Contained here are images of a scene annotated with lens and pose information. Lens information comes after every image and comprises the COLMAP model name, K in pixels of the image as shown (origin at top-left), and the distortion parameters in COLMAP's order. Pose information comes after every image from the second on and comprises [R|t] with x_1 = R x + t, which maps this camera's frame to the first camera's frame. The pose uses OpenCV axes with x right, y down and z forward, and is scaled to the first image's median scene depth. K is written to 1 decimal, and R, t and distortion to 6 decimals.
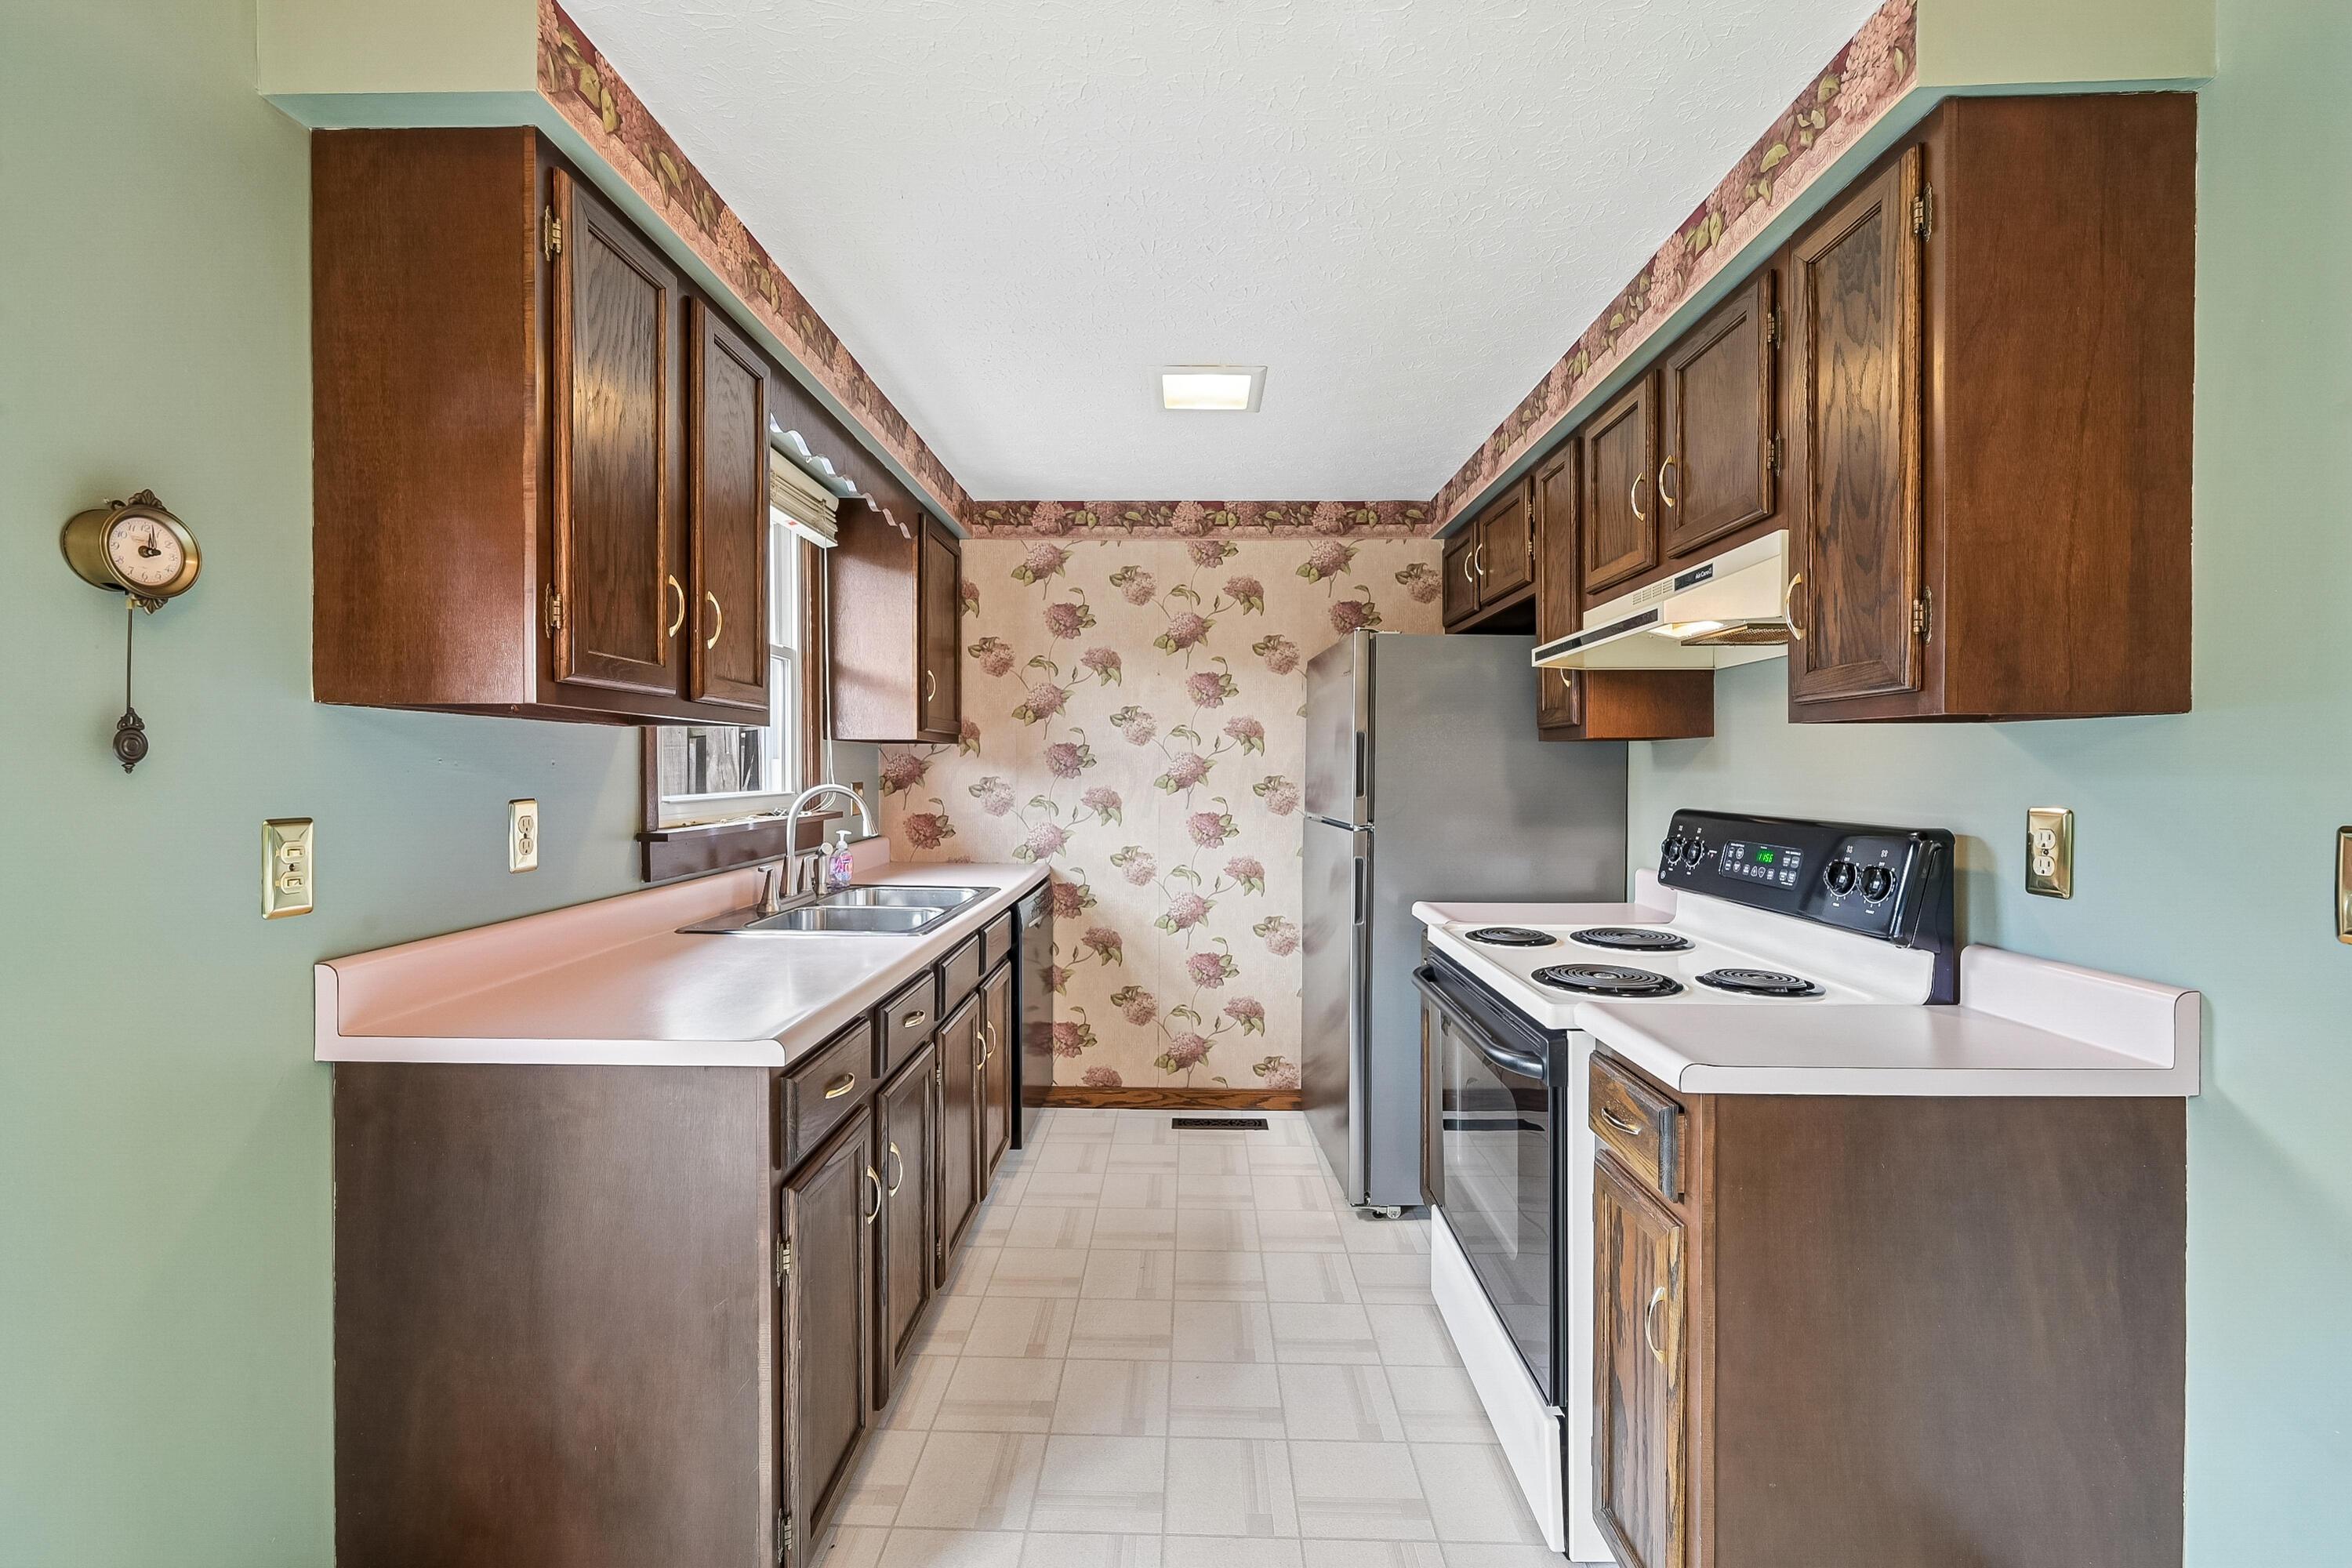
lens RADIAL K [[936.0, 0, 1167.5], [0, 936.0, 775.0], [0, 0, 1]] dist [0.000551, 0.000068]
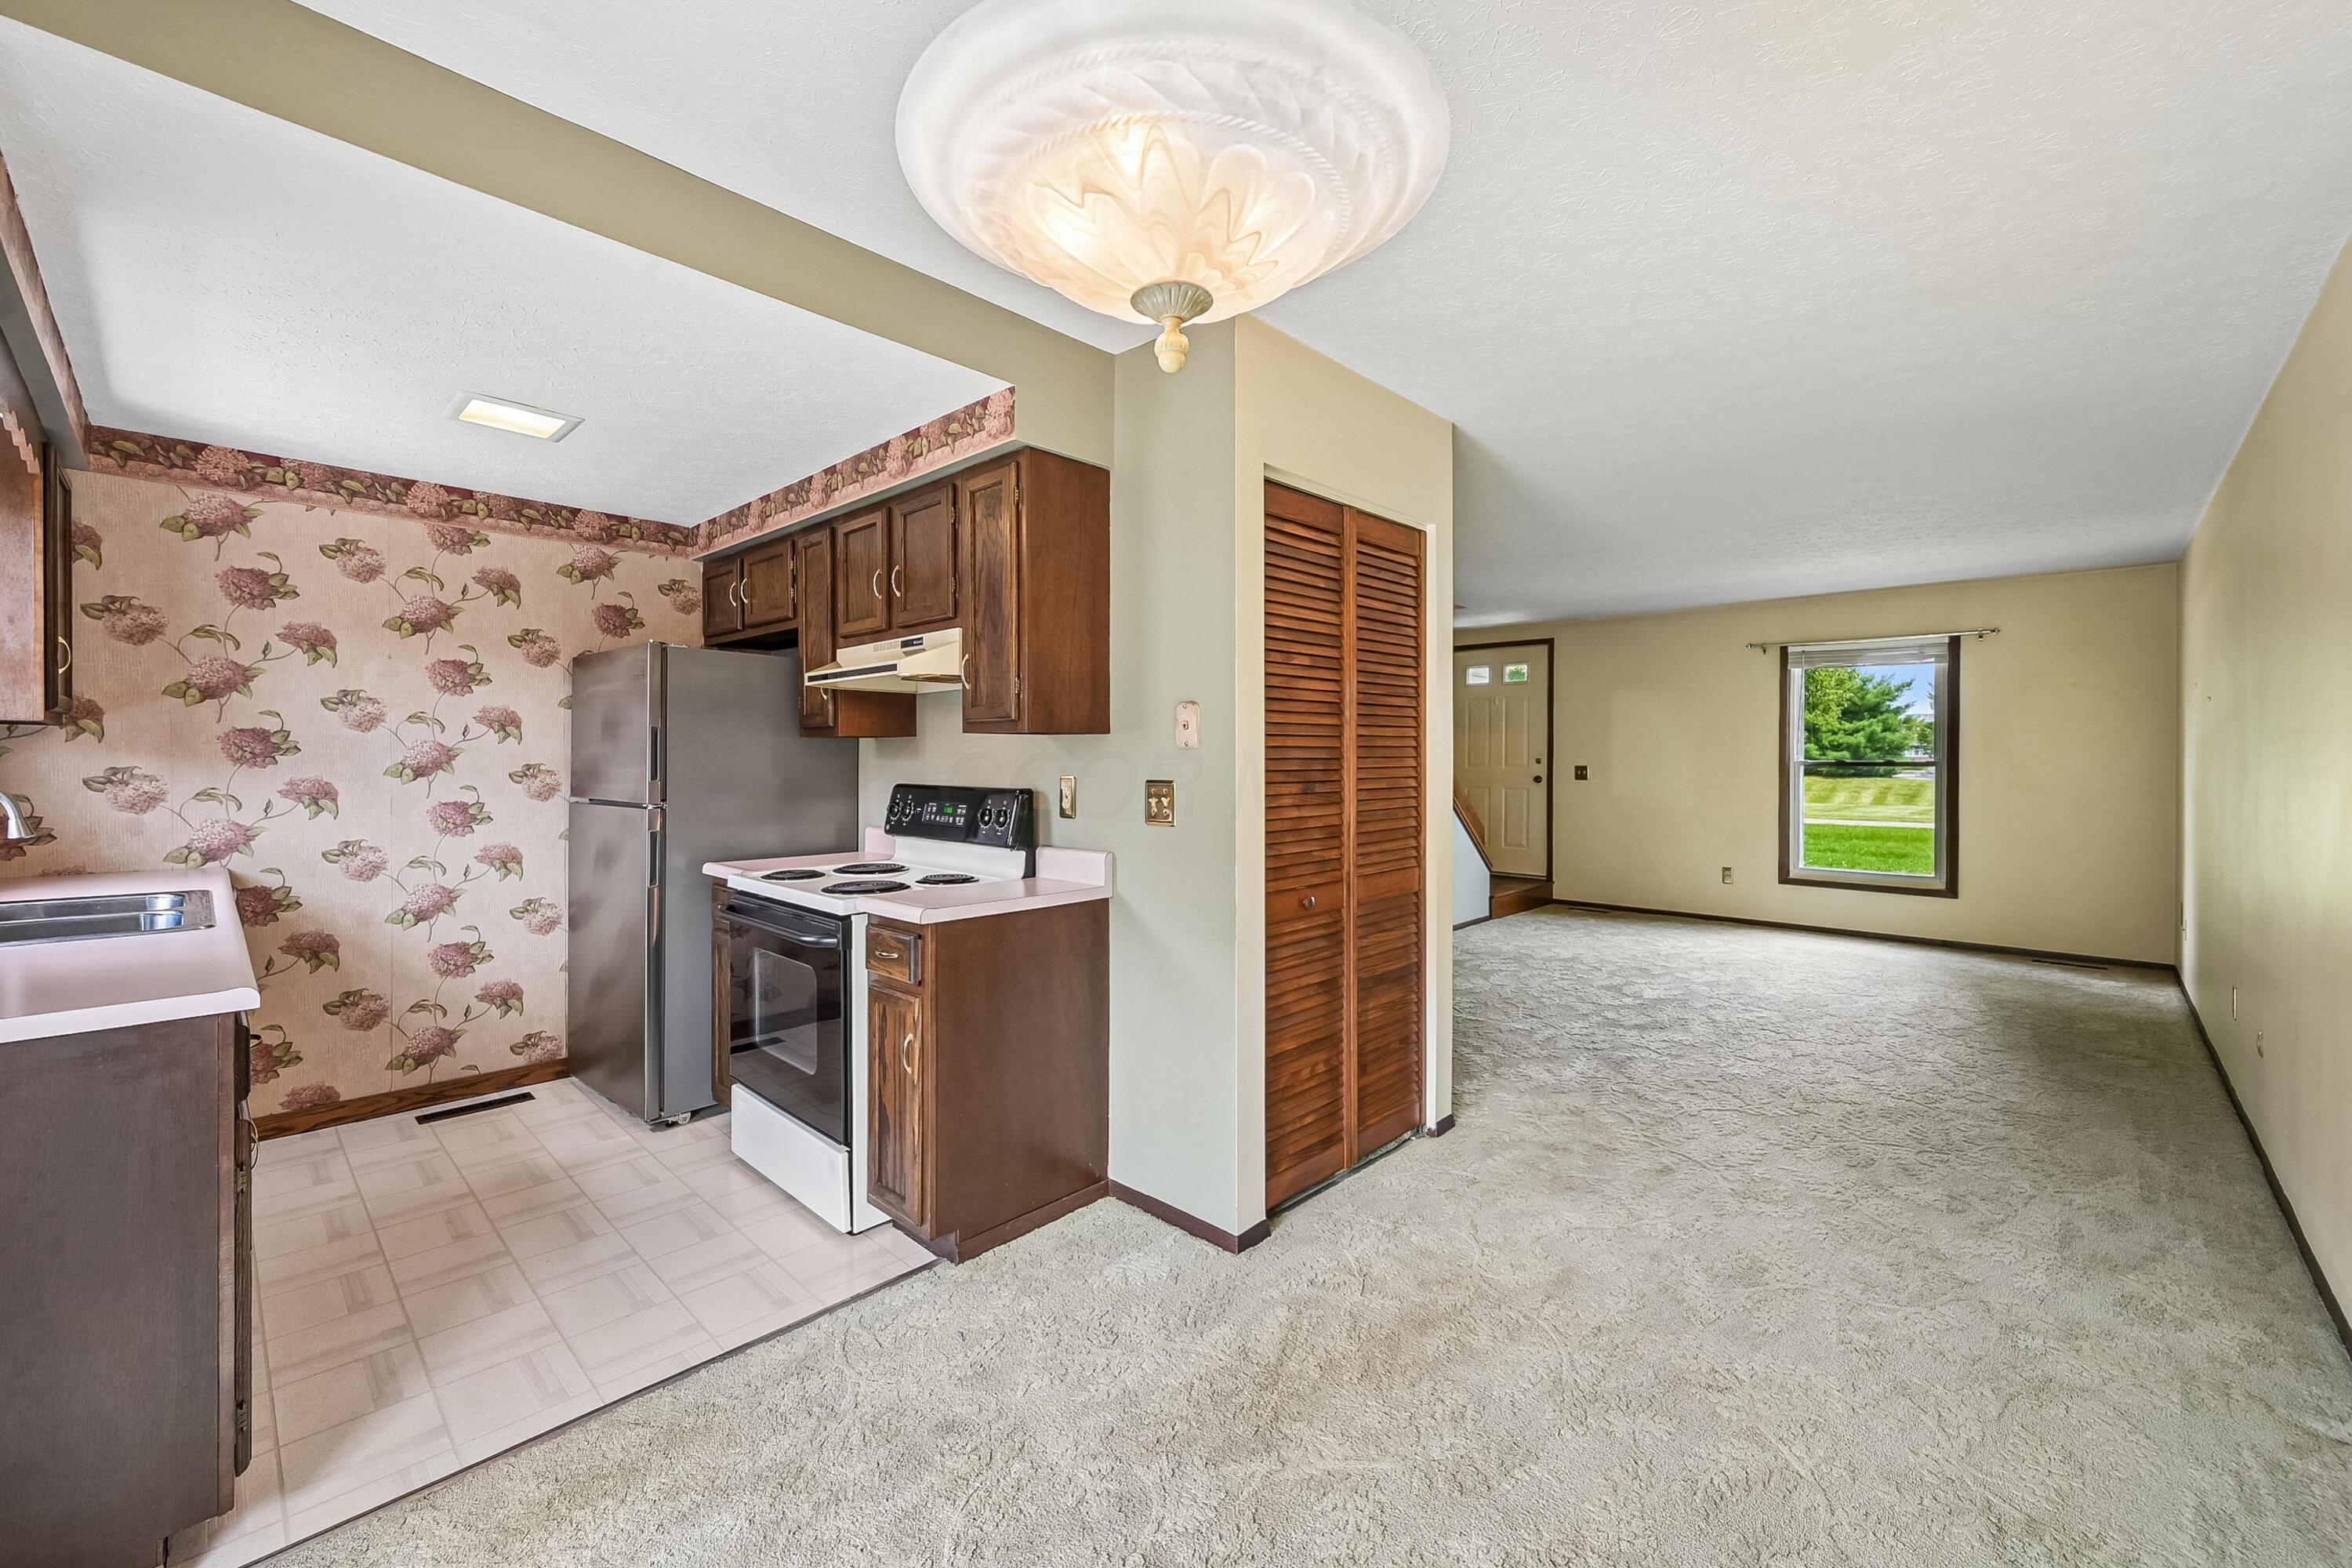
lens RADIAL K [[945.7, 0, 1178.8], [0, 945.7, 763.0], [0, 0, 1]] dist [0.000648, -0.000087]
pose [[0.672203, -0.004374, 0.740354, -0.201444], [0.004049, 0.999989, 0.002232, 0.000687], [-0.740356, 0.001497, 0.672213, -0.265986]]
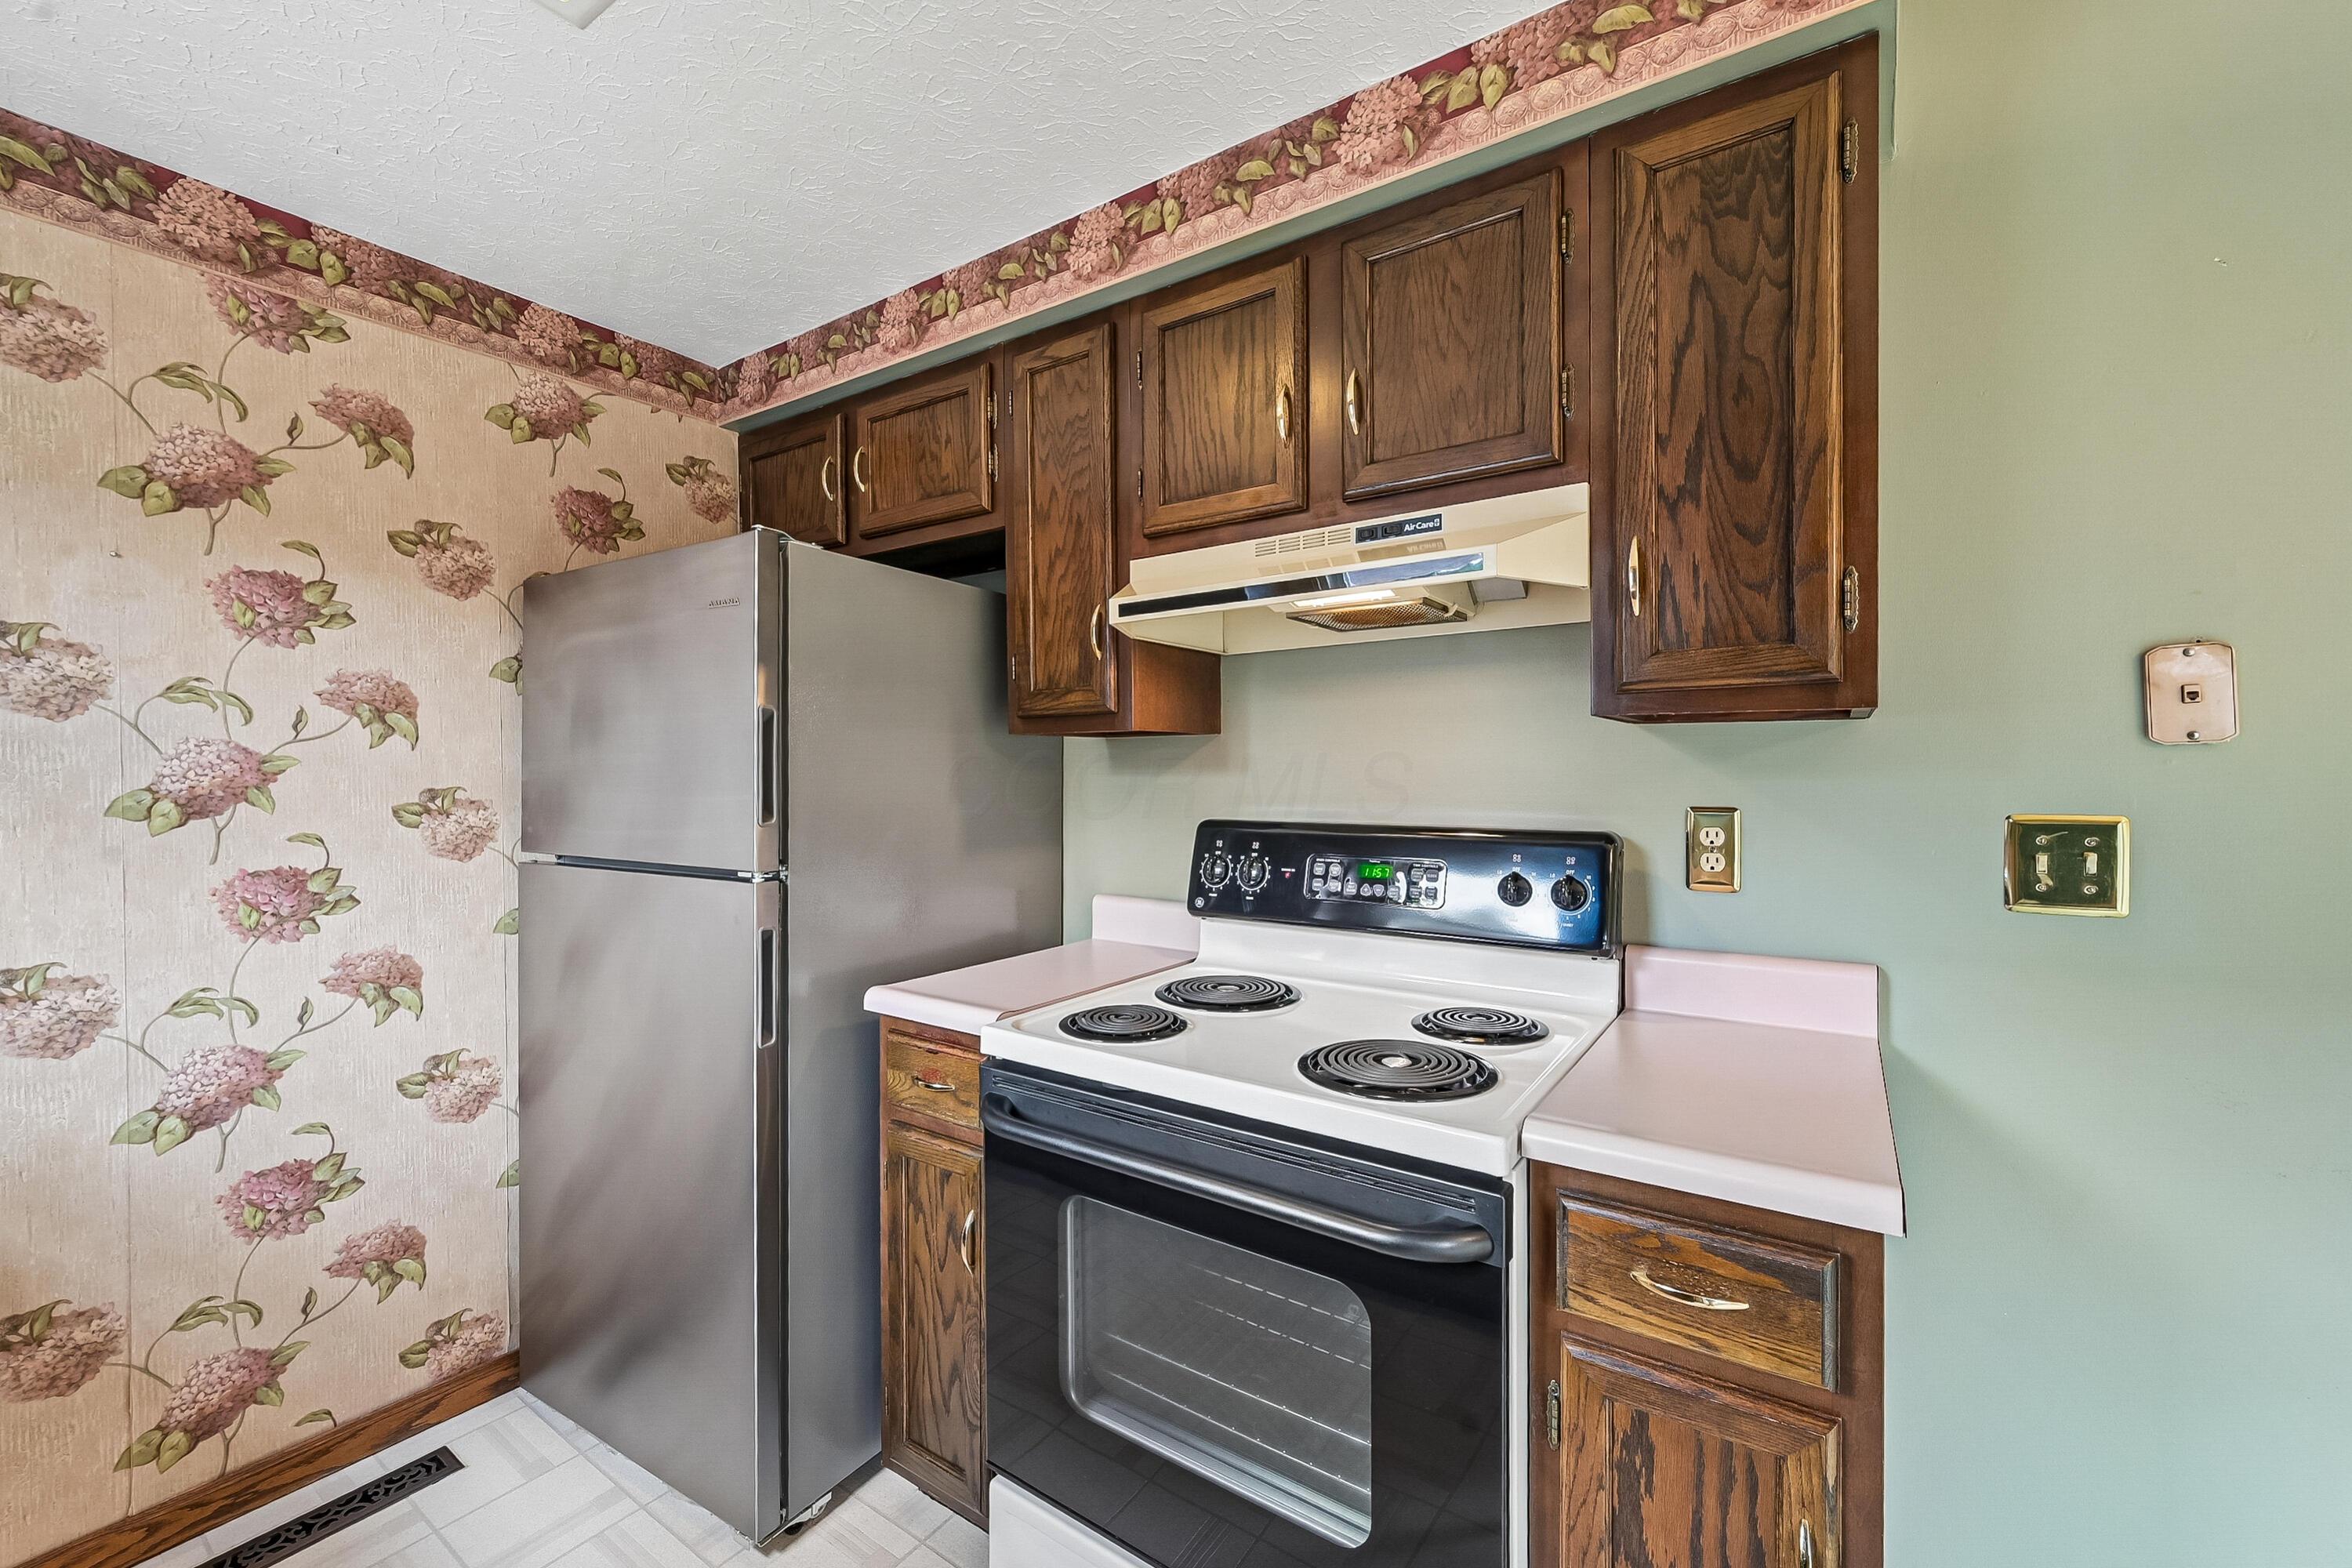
lens RADIAL K [[964.4, 0, 1175.6], [0, 964.4, 781.0], [0, 0, 1]] dist [-0.000168, 0.000627]
pose [[0.551857, -0.010462, 0.833873, -0.123130], [0.009561, 0.999935, 0.006218, -0.002538], [-0.833884, 0.004541, 0.551921, 0.388462]]
